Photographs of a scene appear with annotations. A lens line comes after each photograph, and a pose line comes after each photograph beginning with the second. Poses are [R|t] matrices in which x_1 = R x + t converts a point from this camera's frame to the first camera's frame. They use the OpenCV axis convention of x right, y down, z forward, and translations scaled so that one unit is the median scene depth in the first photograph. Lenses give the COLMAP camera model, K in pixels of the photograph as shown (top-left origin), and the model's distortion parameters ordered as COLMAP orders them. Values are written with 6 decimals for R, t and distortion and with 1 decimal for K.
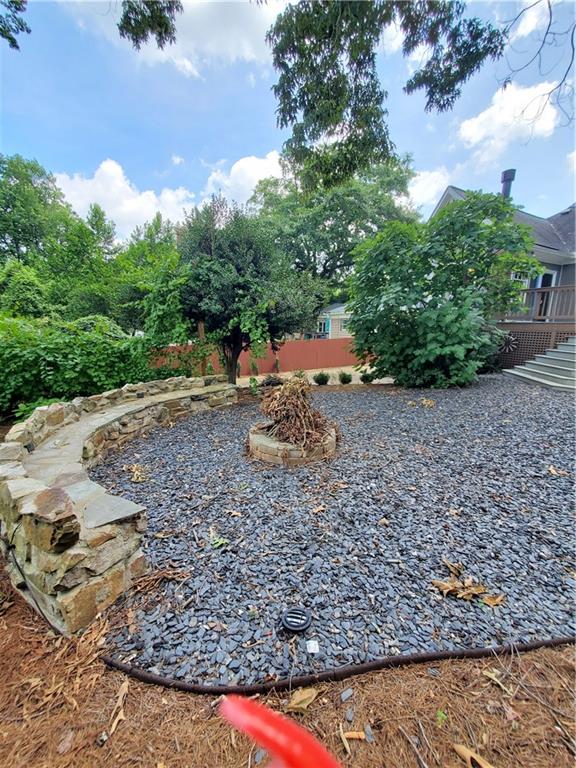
lens RADIAL K [[304.8, 0, 282.6], [0, 304.8, 384.9], [0, 0, 1]] dist [0.004498, -0.000095]
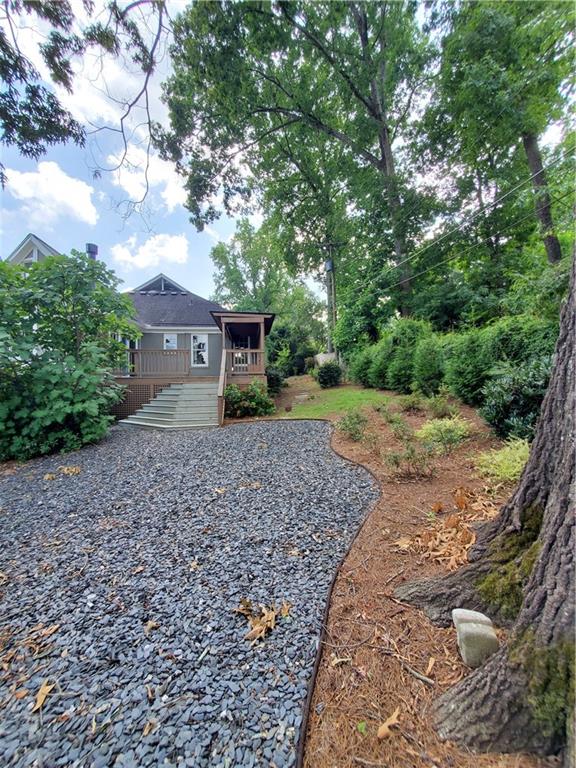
lens RADIAL K [[304.8, 0, 284.5], [0, 304.8, 384.1], [0, 0, 1]] dist [0.004498, -0.000095]
pose [[0.364534, -0.027561, 0.930782, -0.209434], [0.192883, 0.980118, -0.046519, -0.049892], [-0.910994, 0.196490, 0.362603, 0.218929]]
